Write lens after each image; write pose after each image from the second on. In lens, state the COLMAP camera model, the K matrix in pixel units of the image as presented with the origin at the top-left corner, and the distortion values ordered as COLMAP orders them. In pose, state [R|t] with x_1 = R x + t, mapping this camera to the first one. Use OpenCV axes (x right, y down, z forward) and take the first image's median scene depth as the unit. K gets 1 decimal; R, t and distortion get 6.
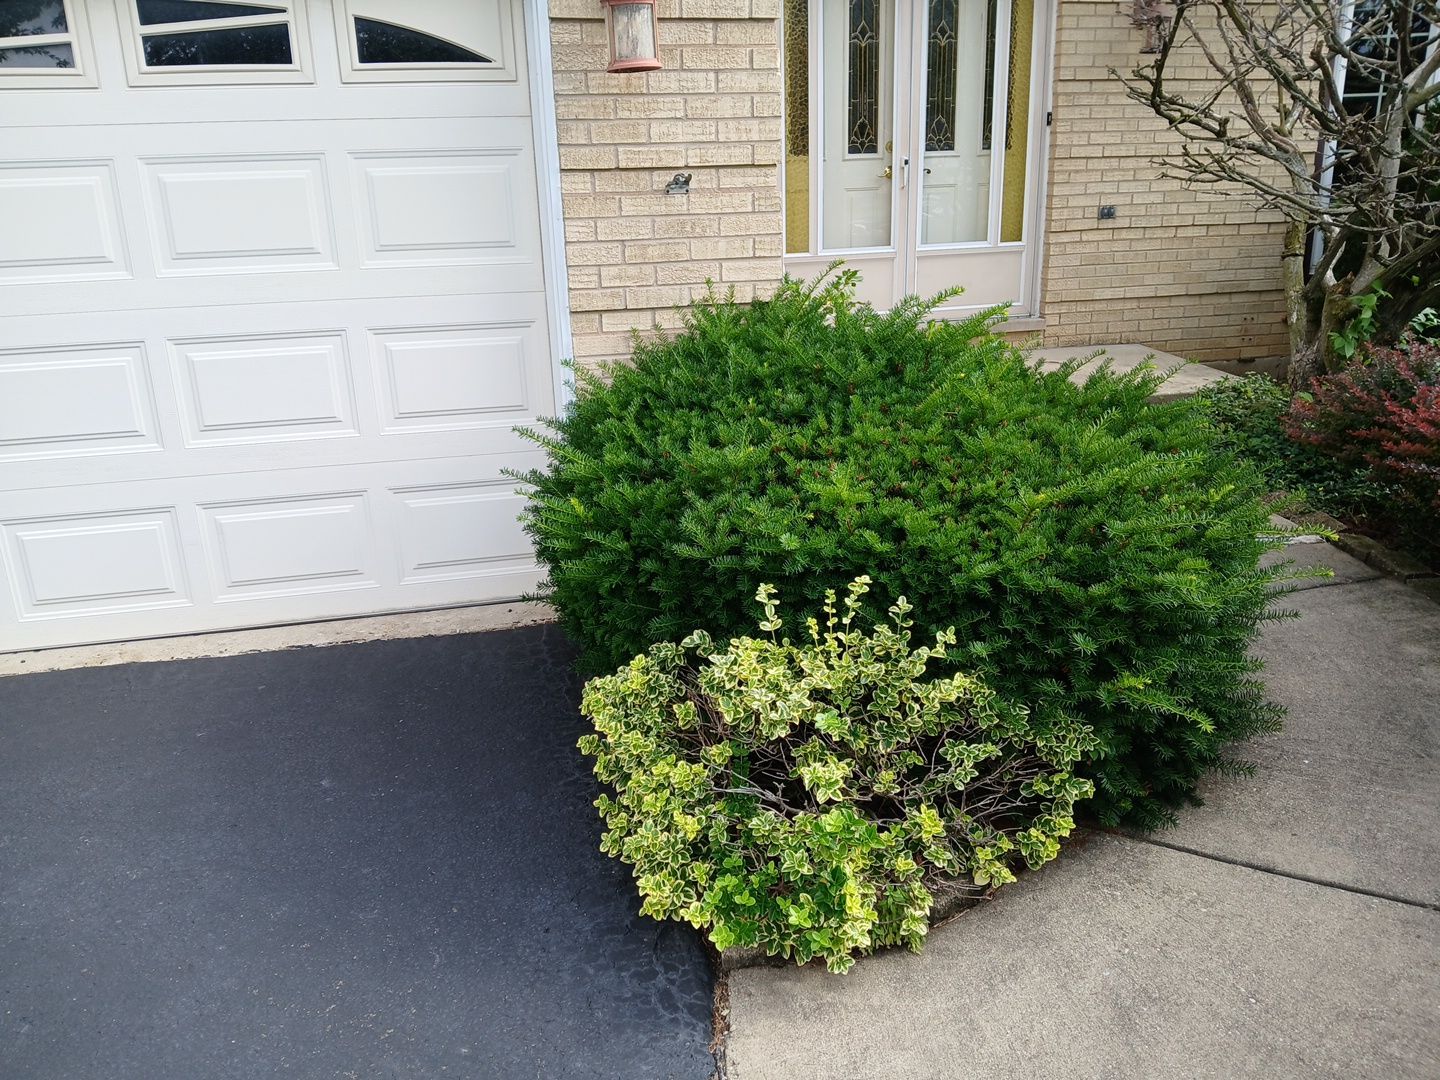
lens RADIAL K [[1110.1, 0, 728.7], [0, 1110.1, 552.0], [0, 0, 1]] dist [0.032931, -0.070160]
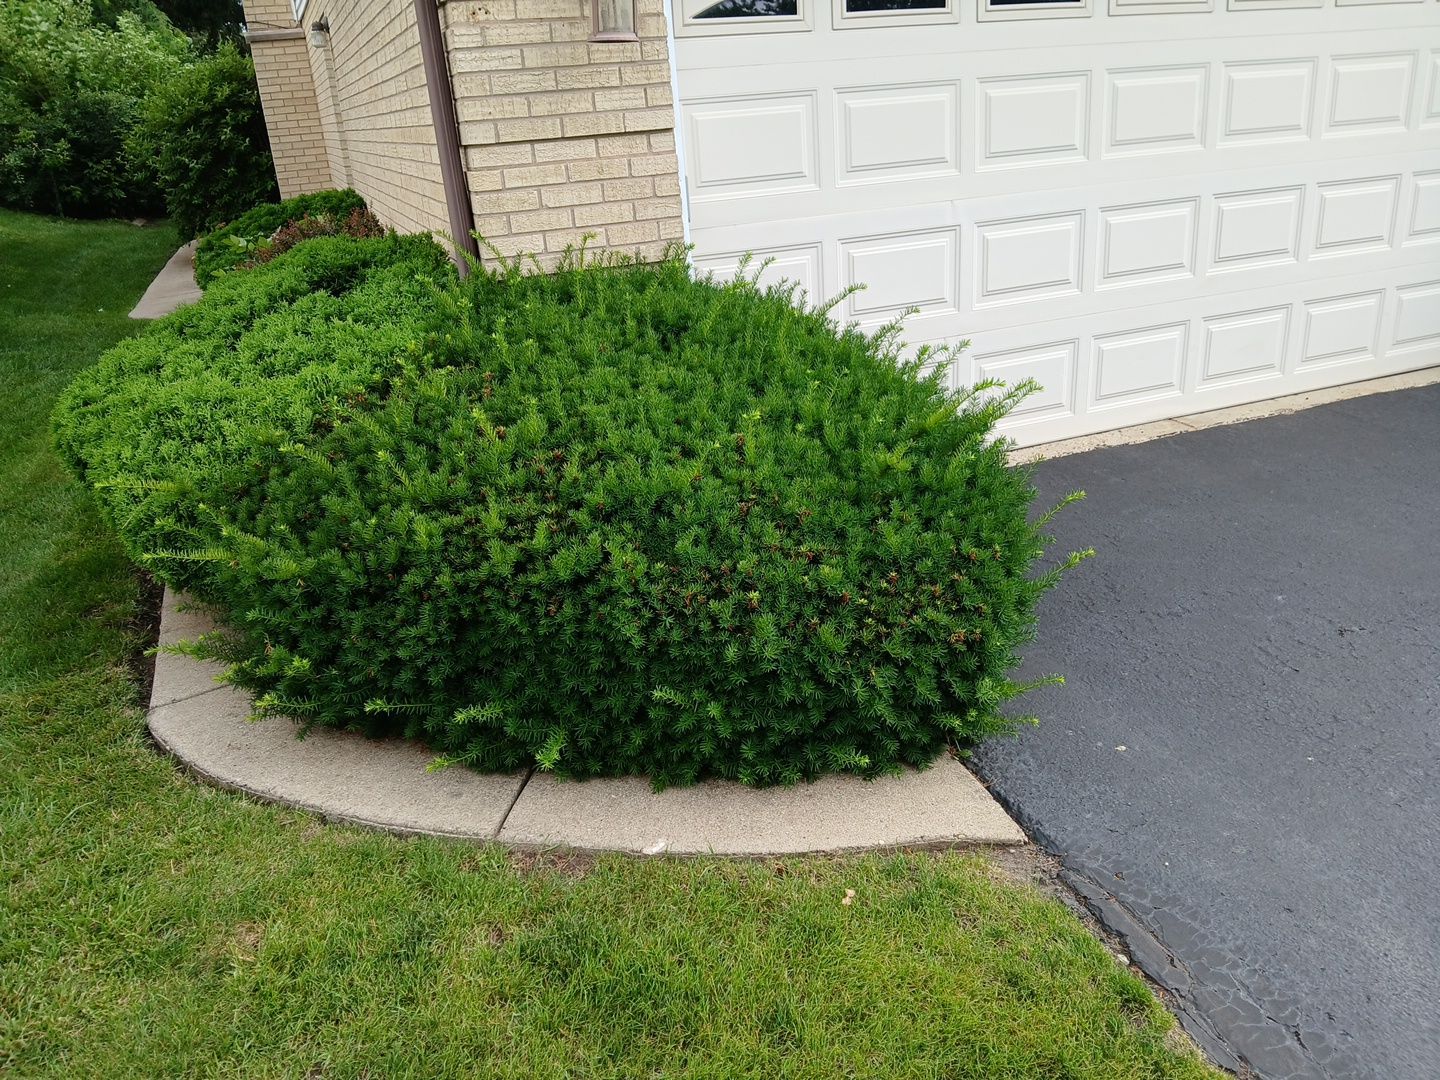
lens RADIAL K [[1110.1, 0, 728.7], [0, 1110.1, 552.0], [0, 0, 1]] dist [0.032931, -0.070160]
pose [[0.988615, -0.097184, 0.114874, -1.557427], [0.091578, 0.994380, 0.053127, 0.149227], [-0.119392, -0.042002, 0.991958, -0.388548]]
